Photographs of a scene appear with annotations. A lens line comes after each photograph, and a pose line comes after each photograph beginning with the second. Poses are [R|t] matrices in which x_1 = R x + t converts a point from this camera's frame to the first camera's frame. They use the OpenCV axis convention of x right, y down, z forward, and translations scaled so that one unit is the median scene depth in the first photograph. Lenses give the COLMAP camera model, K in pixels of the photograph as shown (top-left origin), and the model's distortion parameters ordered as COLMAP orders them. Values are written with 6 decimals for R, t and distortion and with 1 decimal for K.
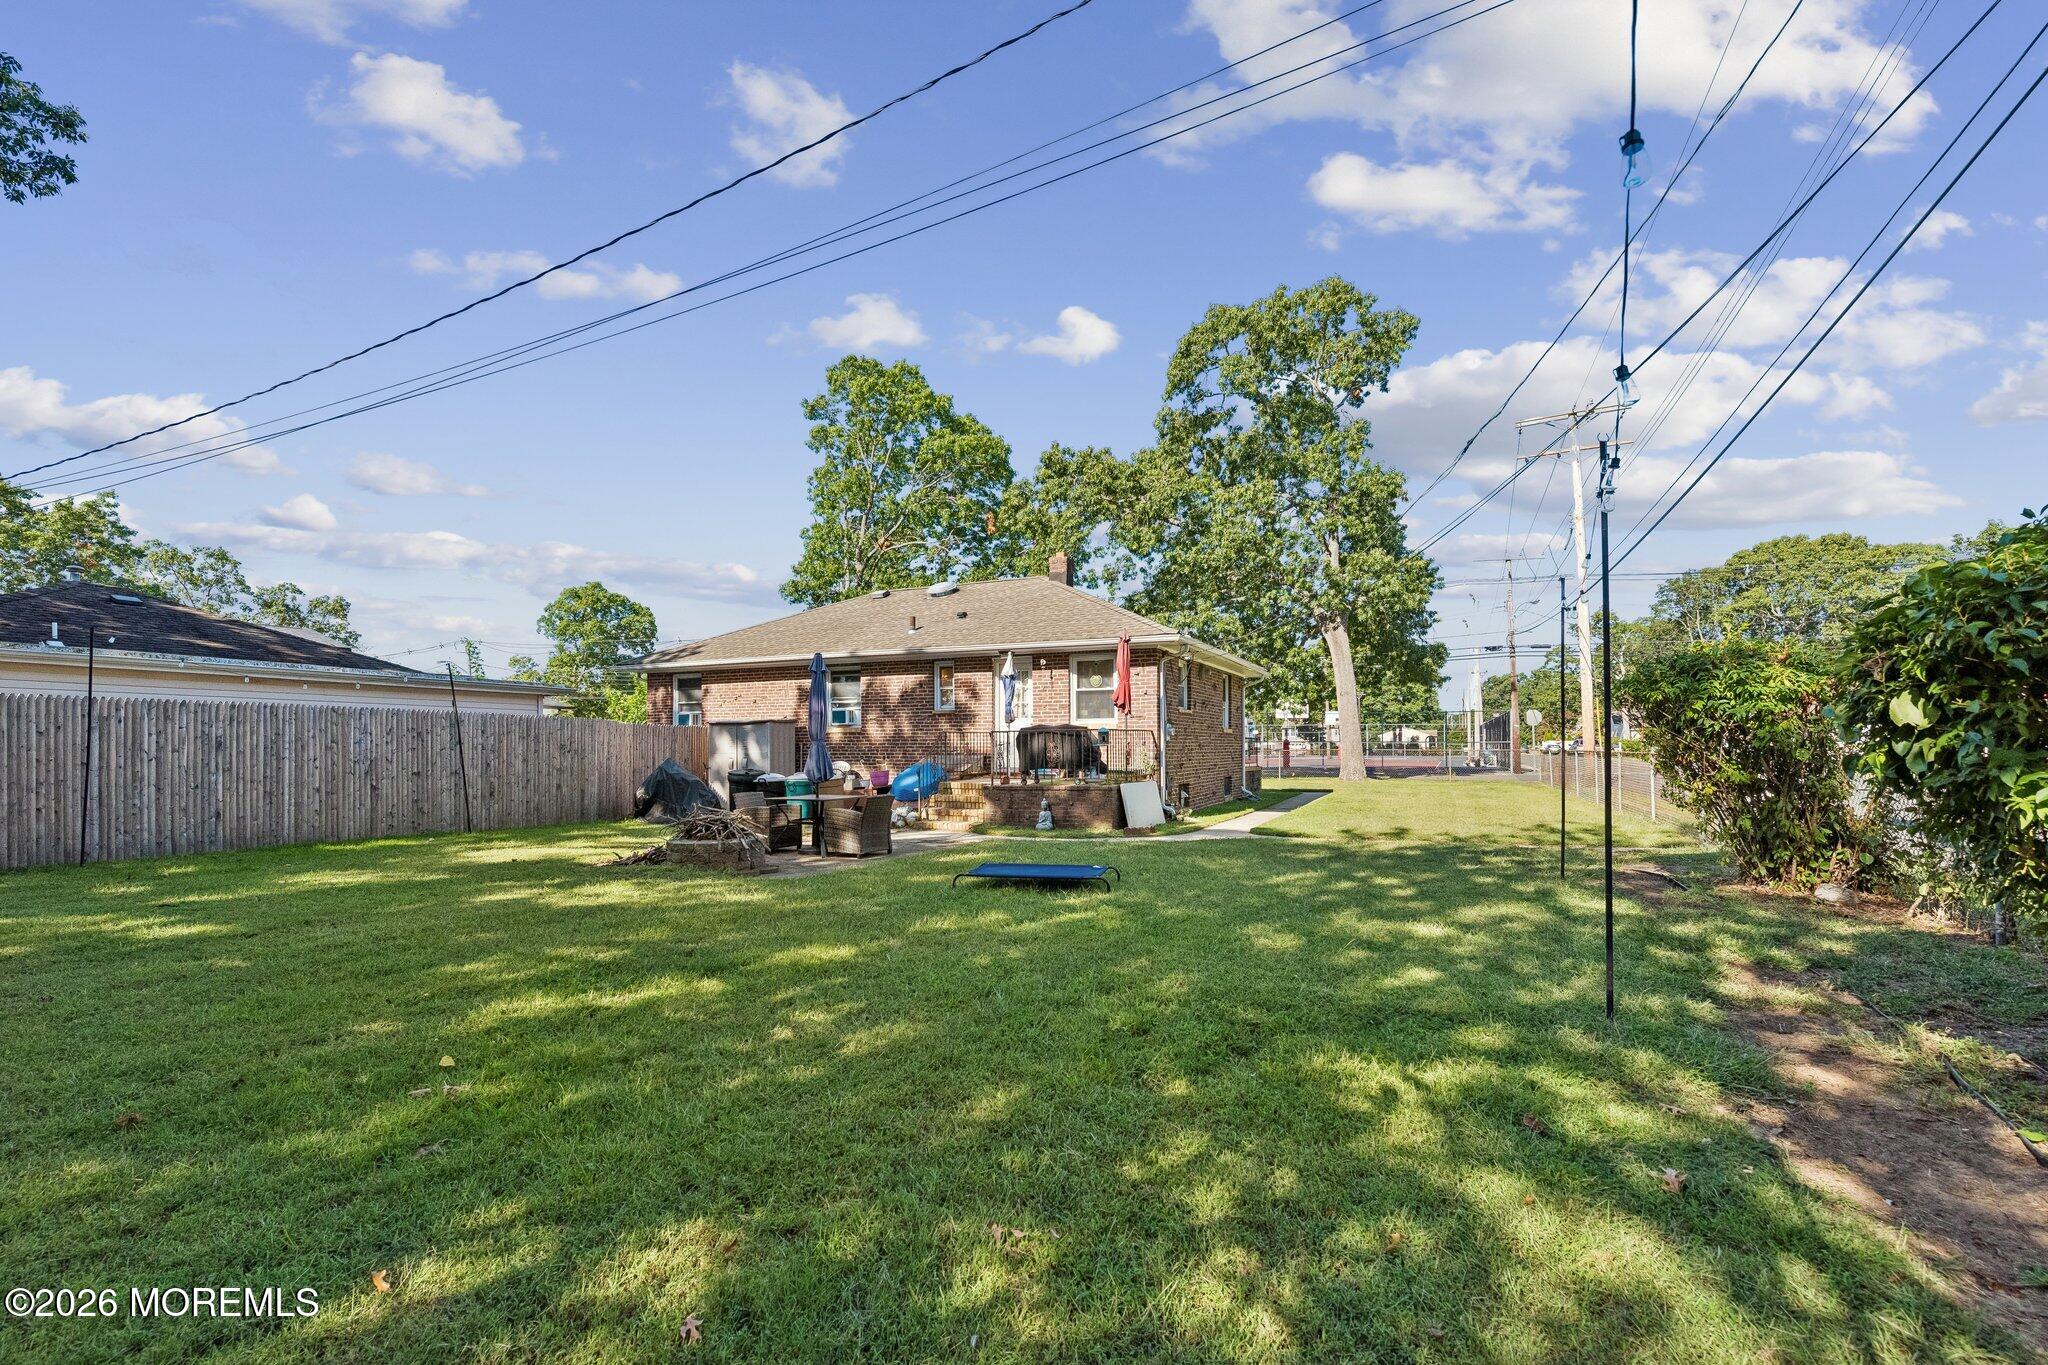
lens RADIAL K [[895.7, 0, 1019.5], [0, 895.7, 719.3], [0, 0, 1]] dist [0.001403, 0.000285]
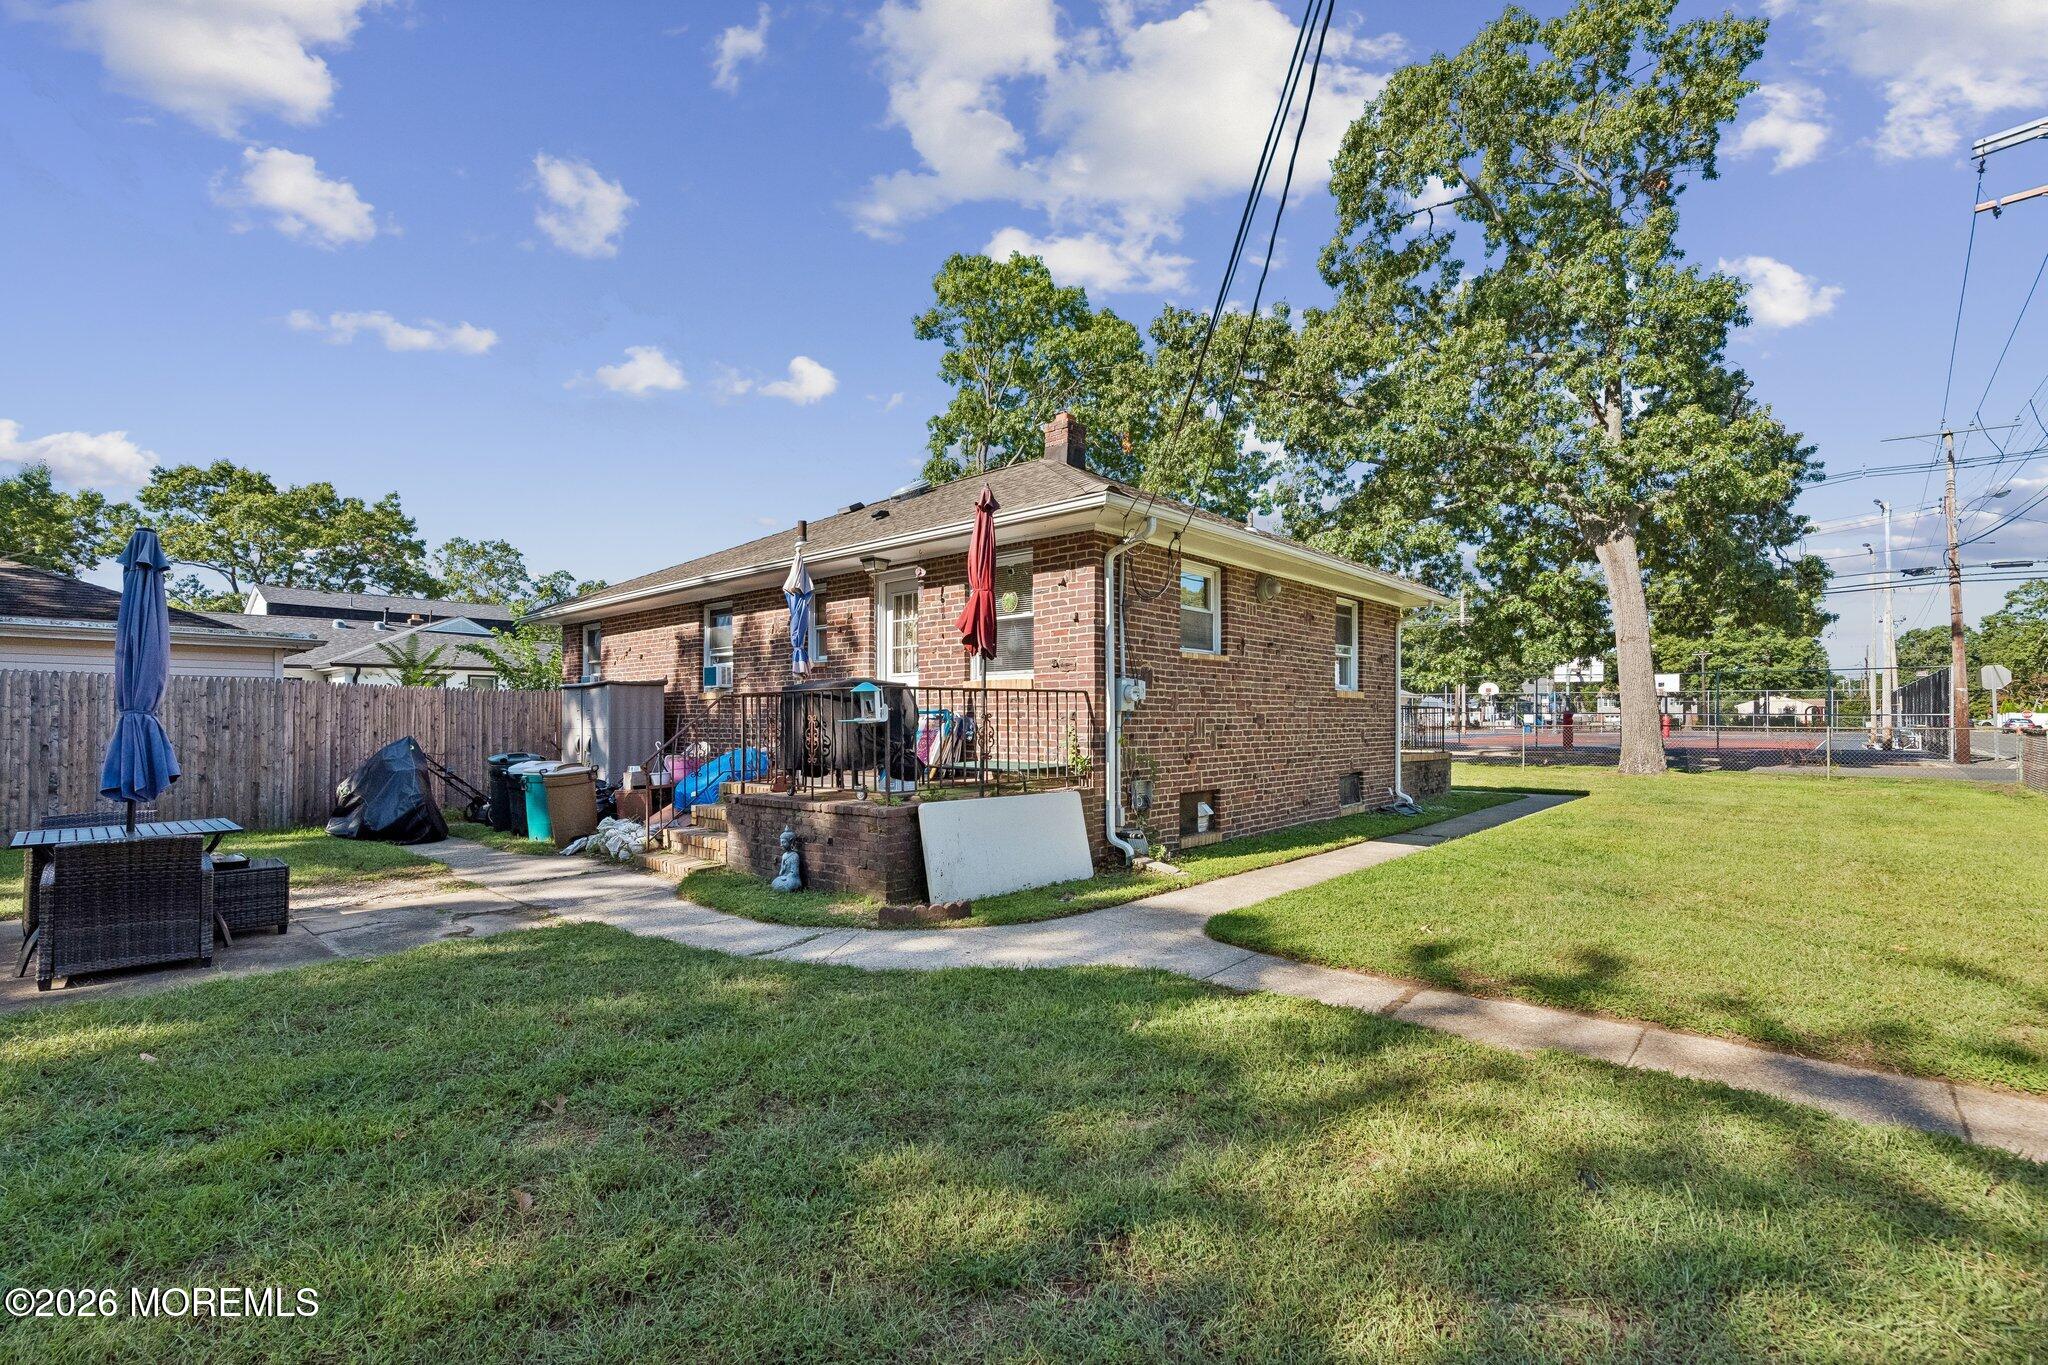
lens RADIAL K [[880.7, 0, 1021.8], [0, 880.7, 700.6], [0, 0, 1]] dist [0.002132, -0.000141]
pose [[0.953890, -0.002866, -0.300143, 0.120554], [0.006216, 0.999929, 0.010209, 0.005497], [0.300092, -0.011604, 0.953840, 0.231496]]
